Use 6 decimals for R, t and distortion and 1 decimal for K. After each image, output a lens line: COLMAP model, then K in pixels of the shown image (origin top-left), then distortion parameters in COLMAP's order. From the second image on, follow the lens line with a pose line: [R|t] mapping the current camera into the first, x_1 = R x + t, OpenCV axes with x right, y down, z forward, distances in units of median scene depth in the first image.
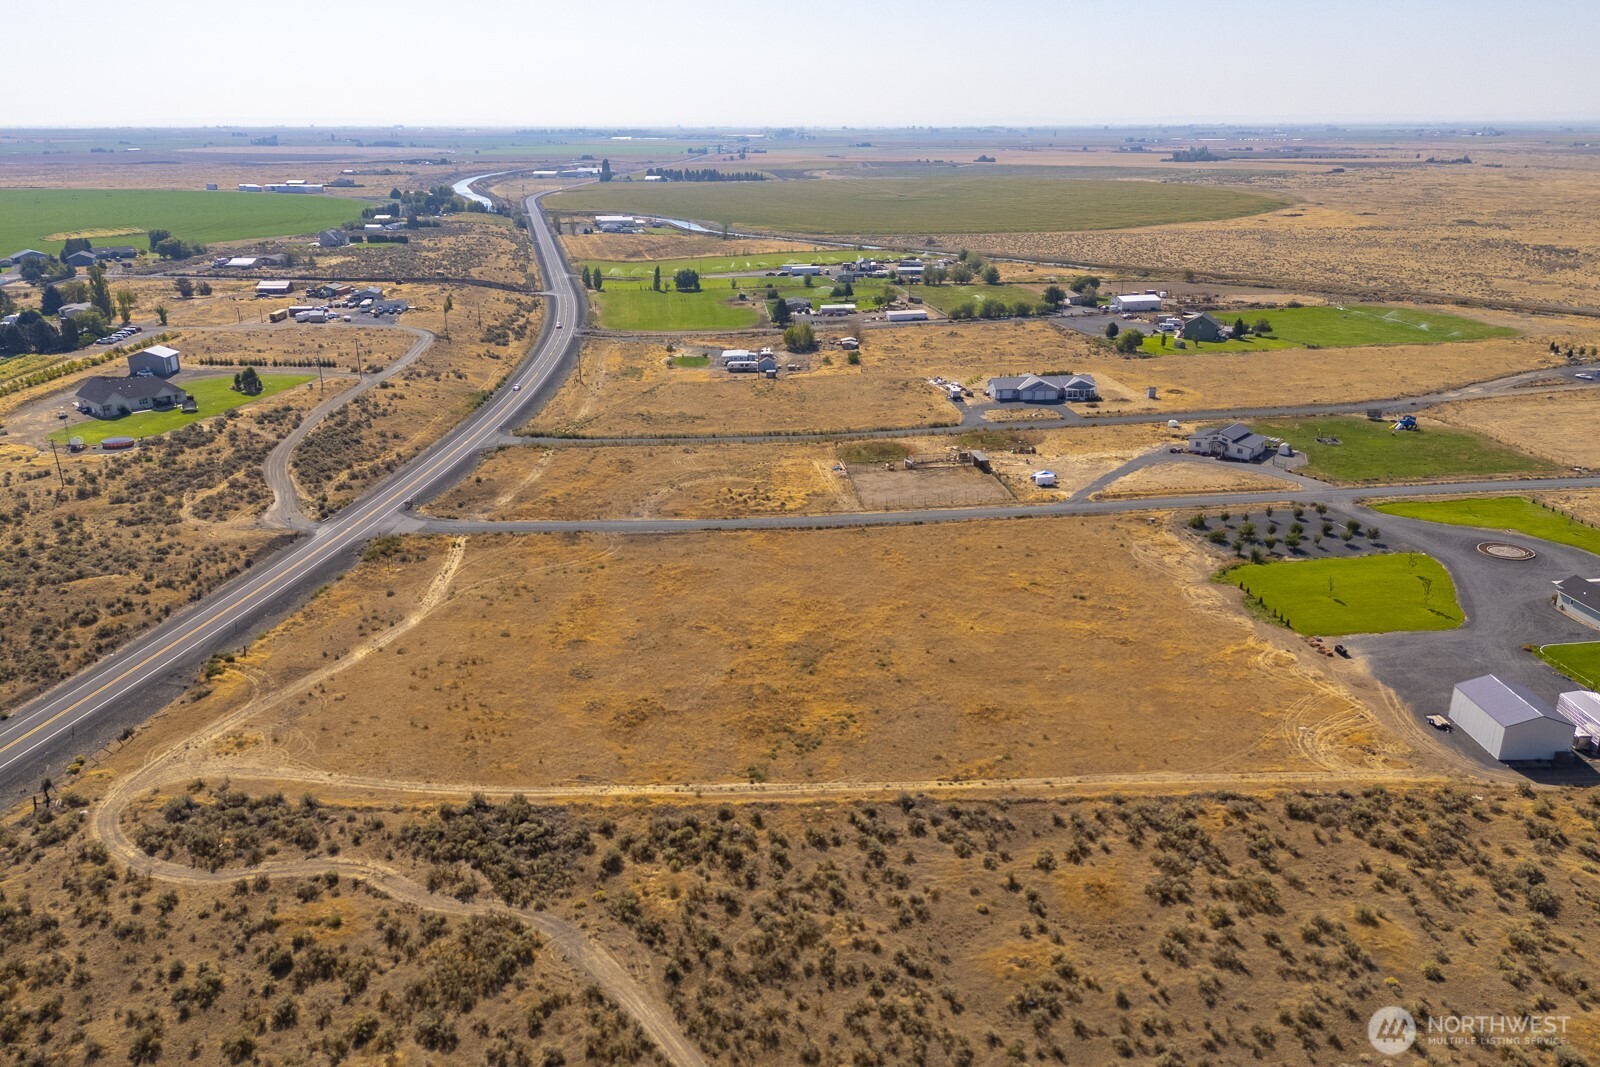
lens RADIAL K [[1201.4, 0, 785.6], [0, 1201.4, 536.1], [0, 0, 1]] dist [0.078680, -0.066168]
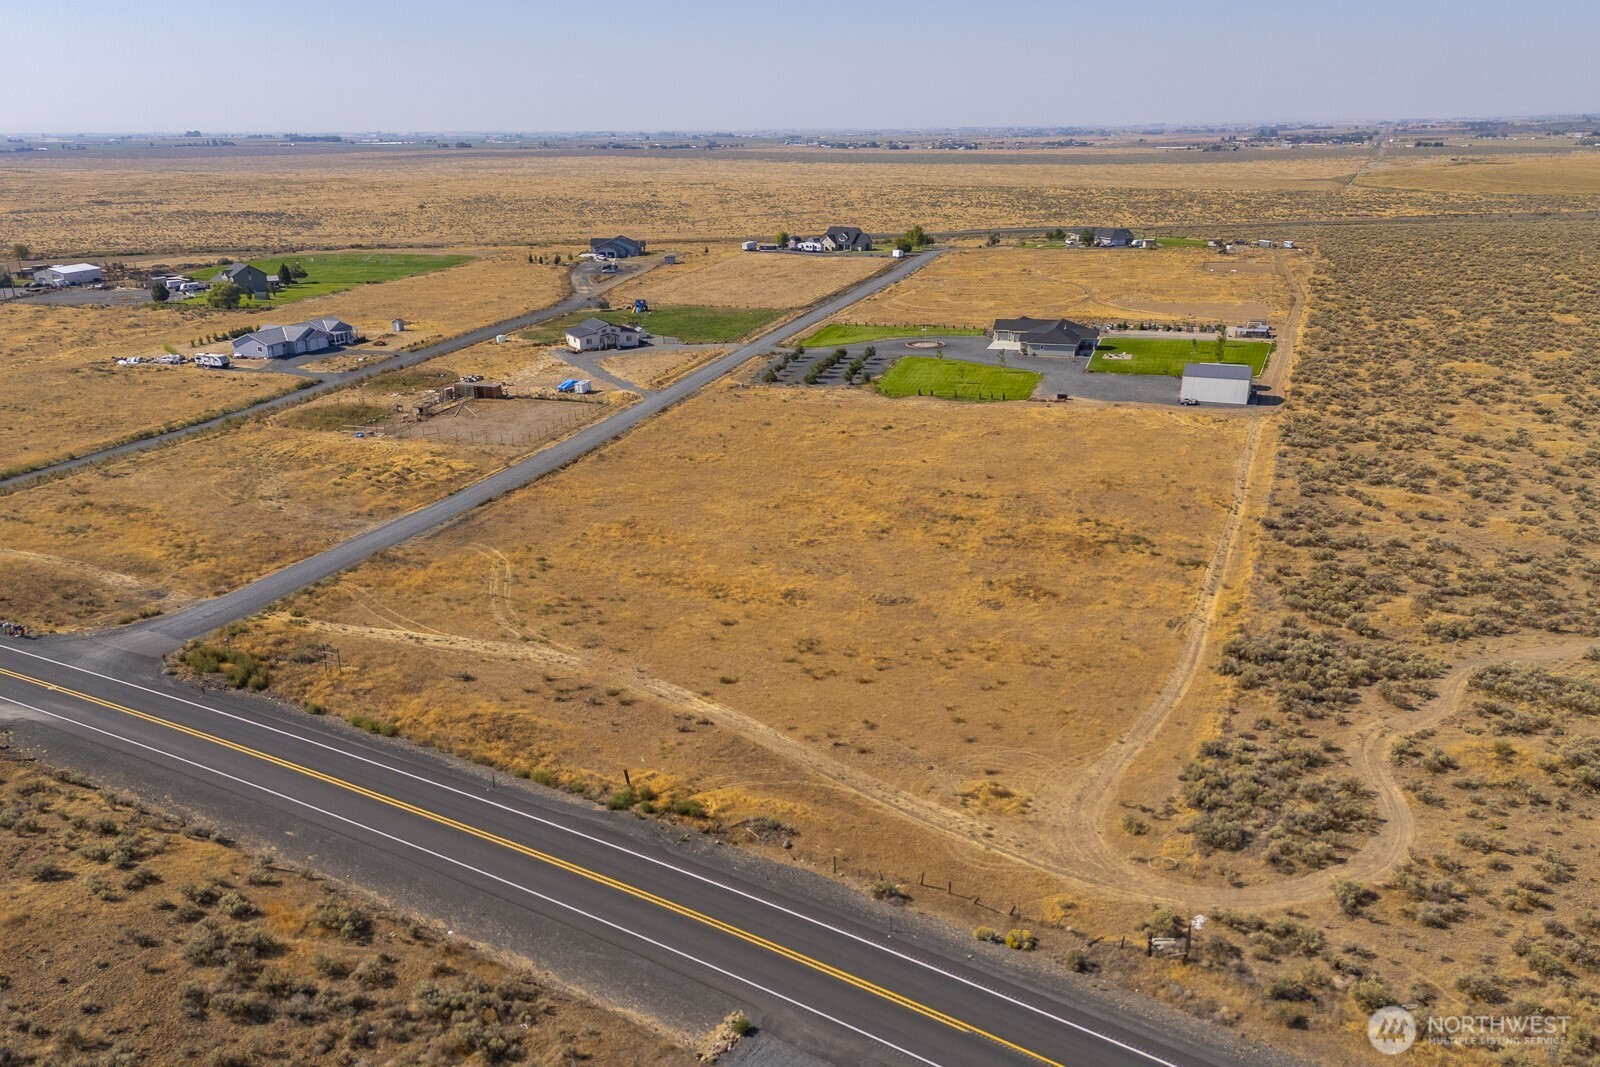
lens RADIAL K [[1235.5, 0, 777.7], [0, 1235.5, 600.1], [0, 0, 1]] dist [0.089854, -0.096406]
pose [[0.404206, -0.323394, 0.855590, -0.832421], [0.302371, 0.930064, 0.208695, -0.069235], [-0.863244, 0.174350, 0.473722, 0.659842]]
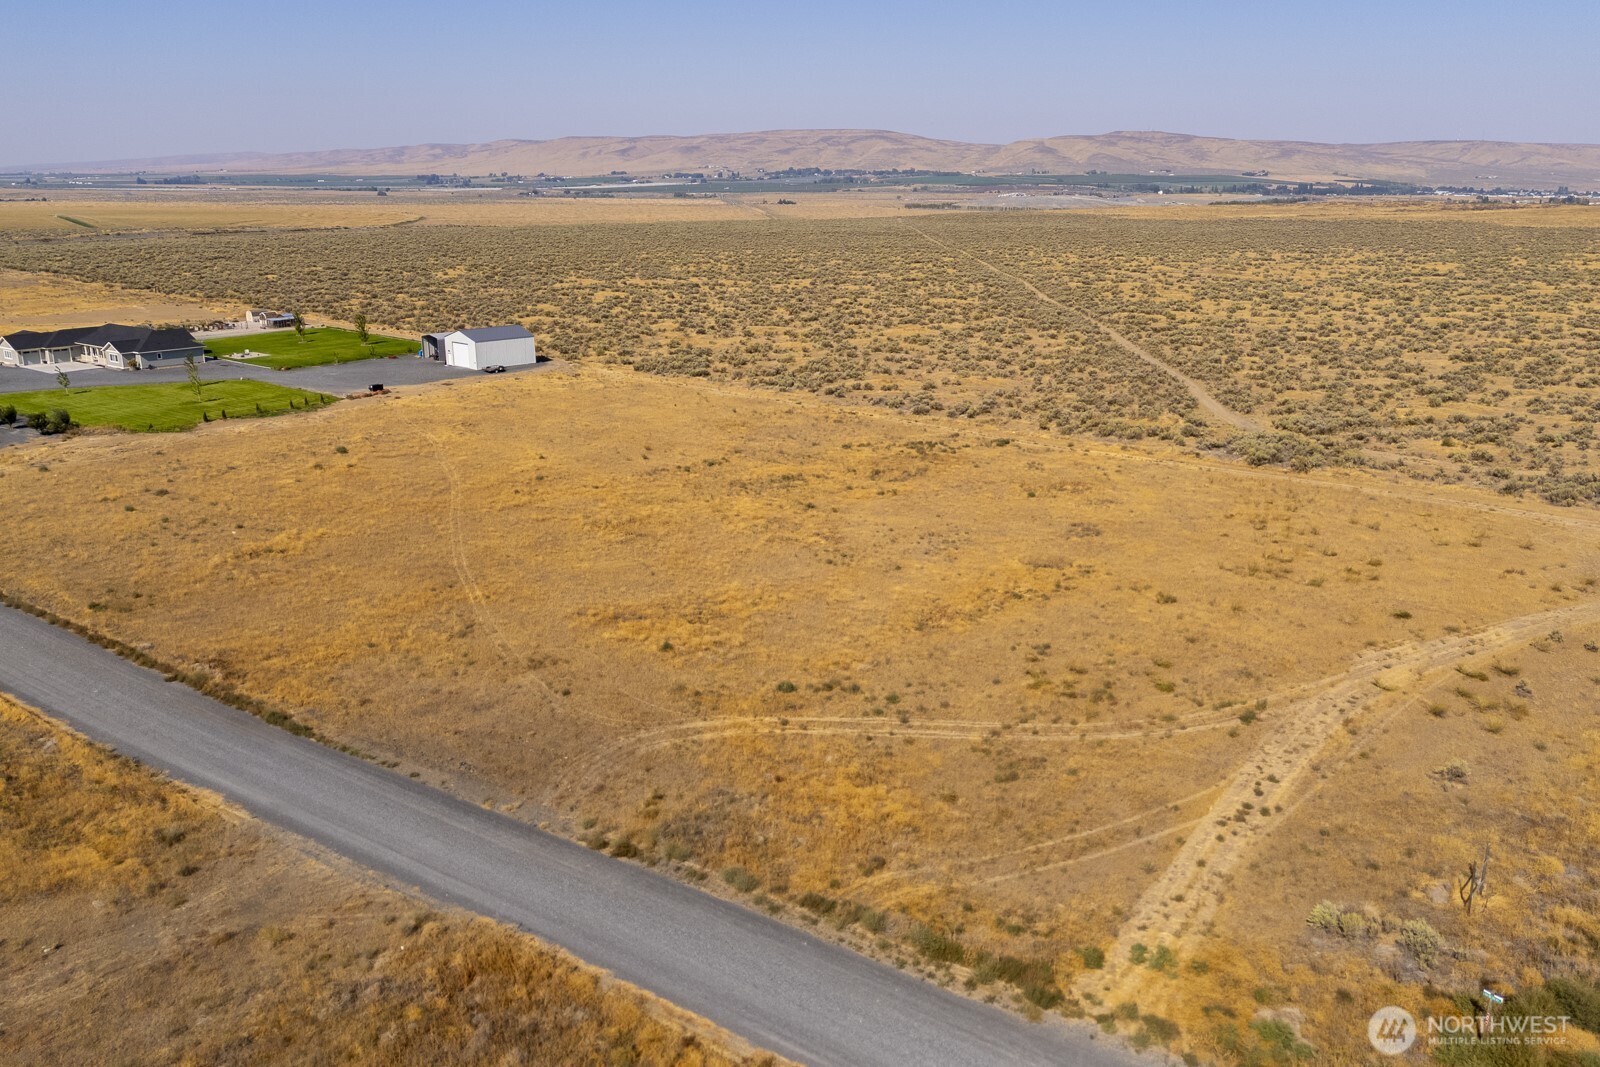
lens RADIAL K [[1183.5, 0, 797.0], [0, 1183.5, 529.5], [0, 0, 1]] dist [0.064895, -0.048102]
pose [[-0.751407, -0.178552, 0.635222, -0.424811], [0.217277, 0.842048, 0.493706, -0.208201], [-0.623040, 0.508993, -0.593926, 1.387083]]
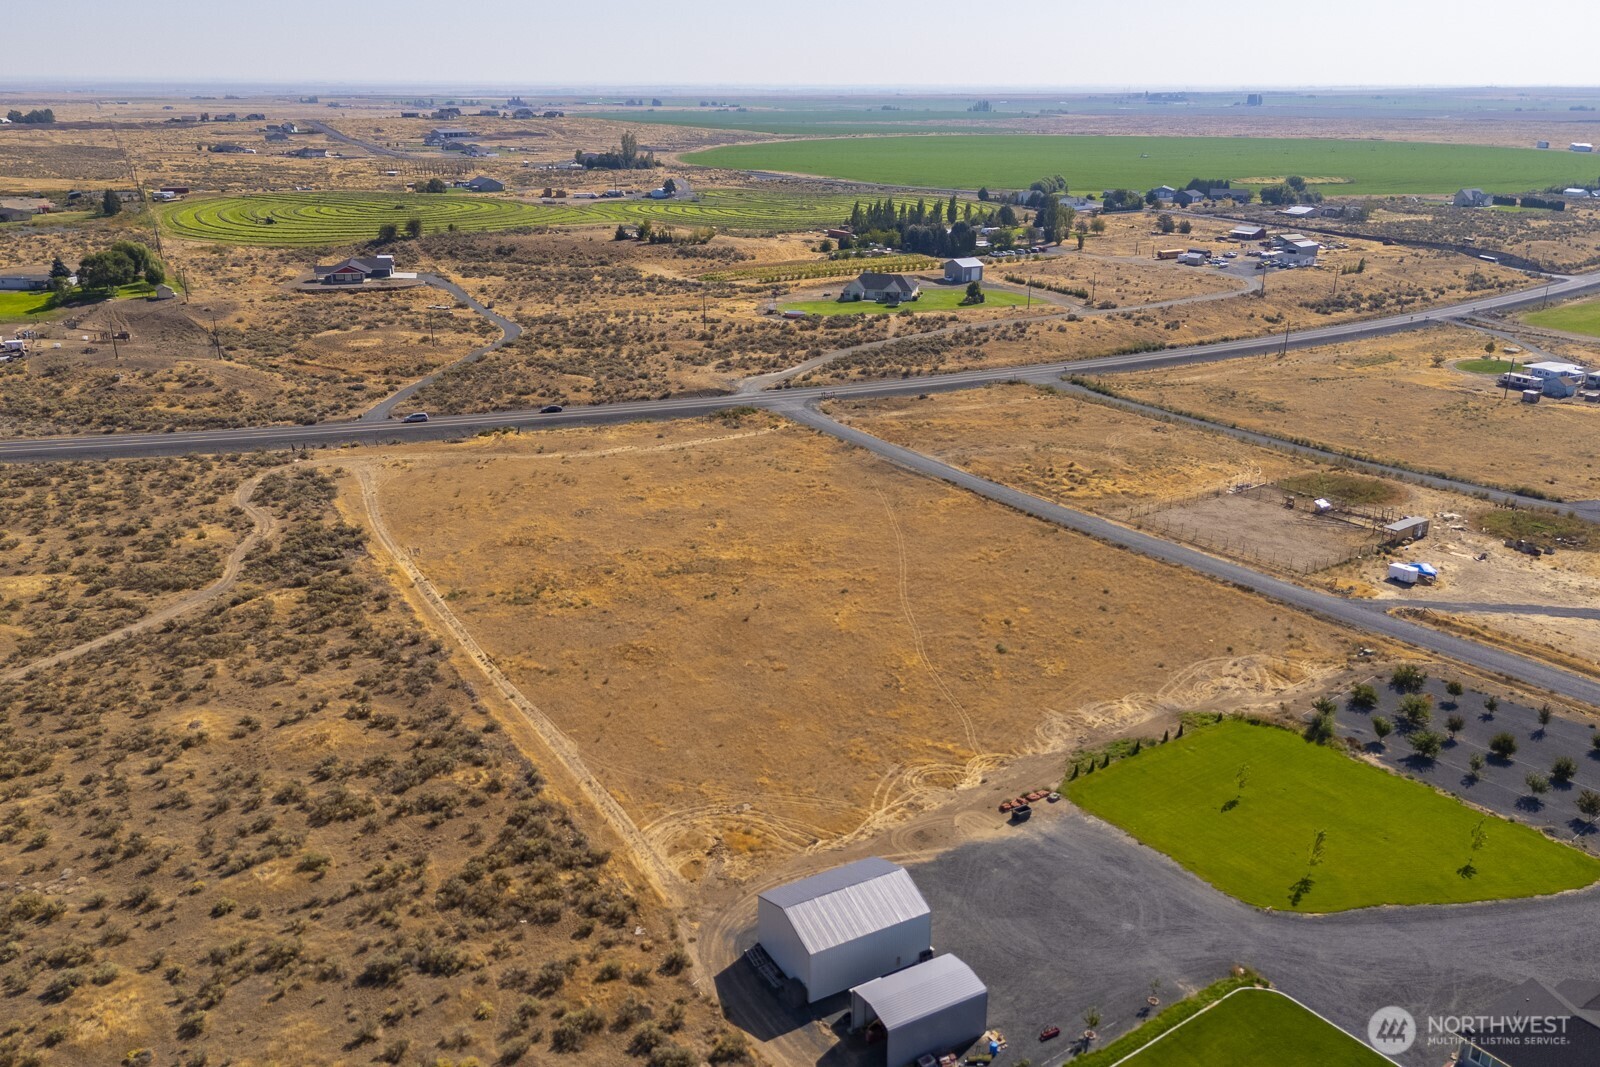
lens RADIAL K [[1257.3, 0, 783.6], [0, 1257.3, 532.6], [0, 0, 1]] dist [0.081853, -0.075620]
pose [[0.480596, 0.300389, -0.823889, 0.898715], [-0.289771, 0.941128, 0.174102, -0.131194], [0.827683, 0.155066, 0.539346, 0.480772]]
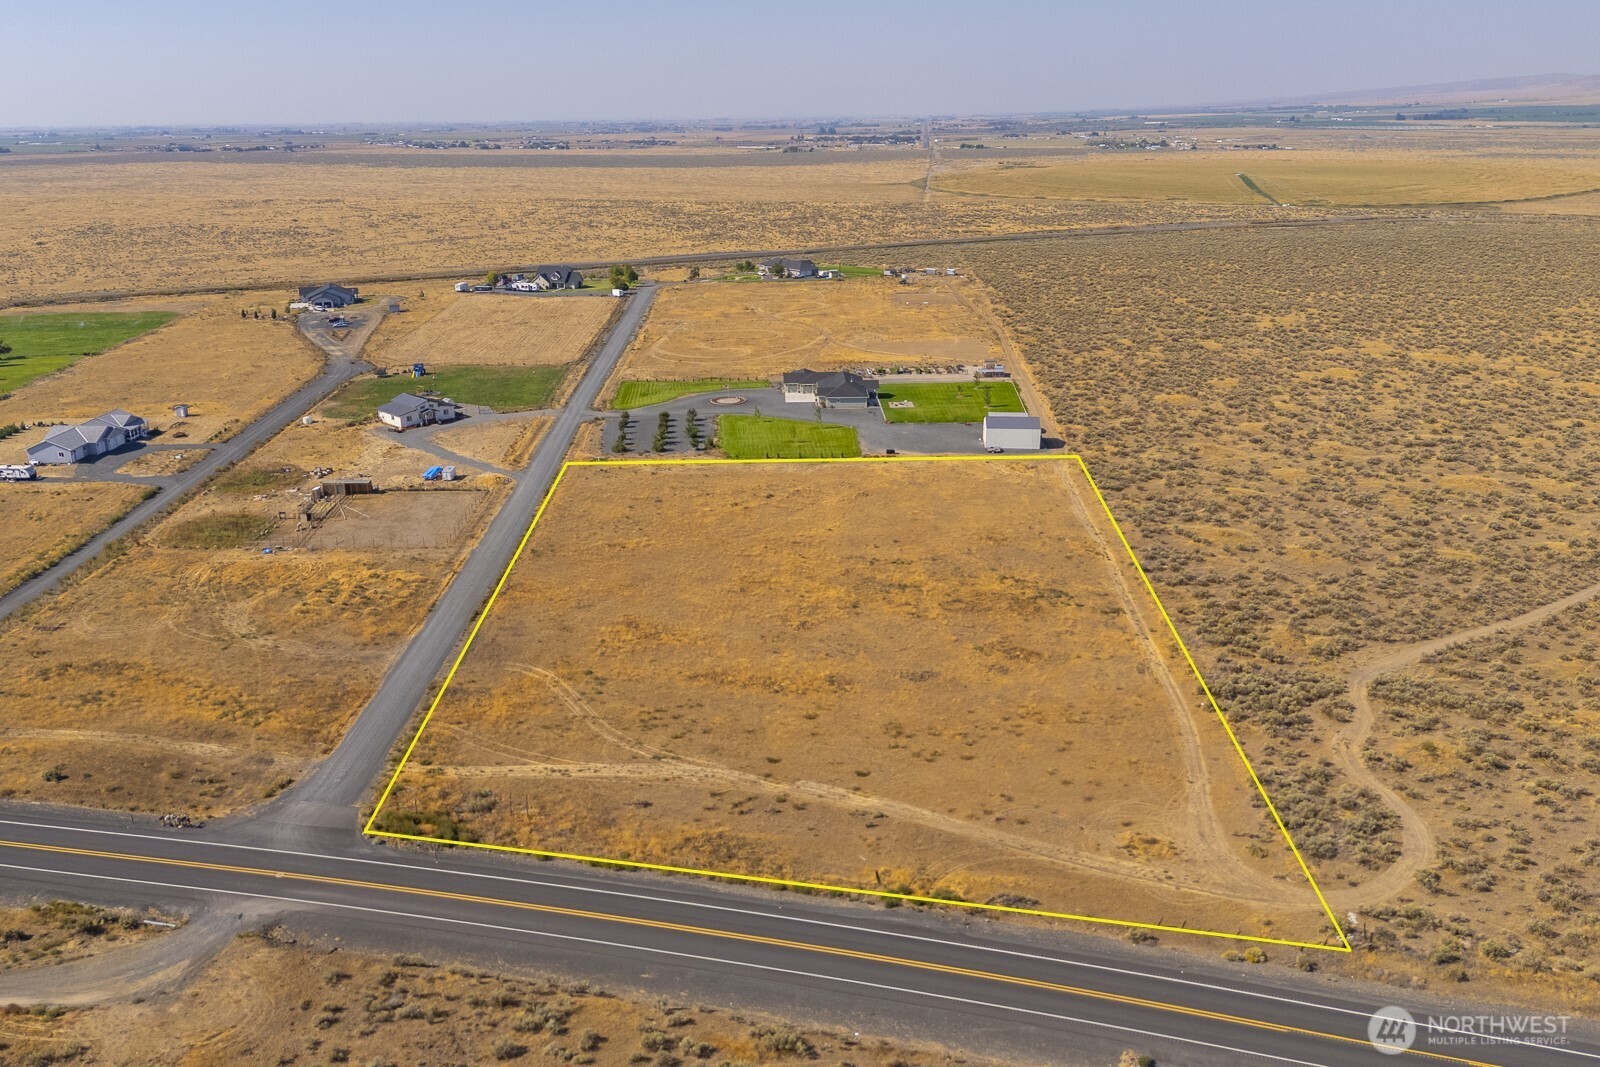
lens RADIAL K [[1254.7, 0, 741.7], [0, 1254.7, 531.1], [0, 0, 1]] dist [0.056116, -0.087059]
pose [[0.119045, -0.309808, 0.943317, -0.998951], [0.332238, 0.907735, 0.256194, -0.260625], [-0.935653, 0.282907, 0.210991, 0.855197]]
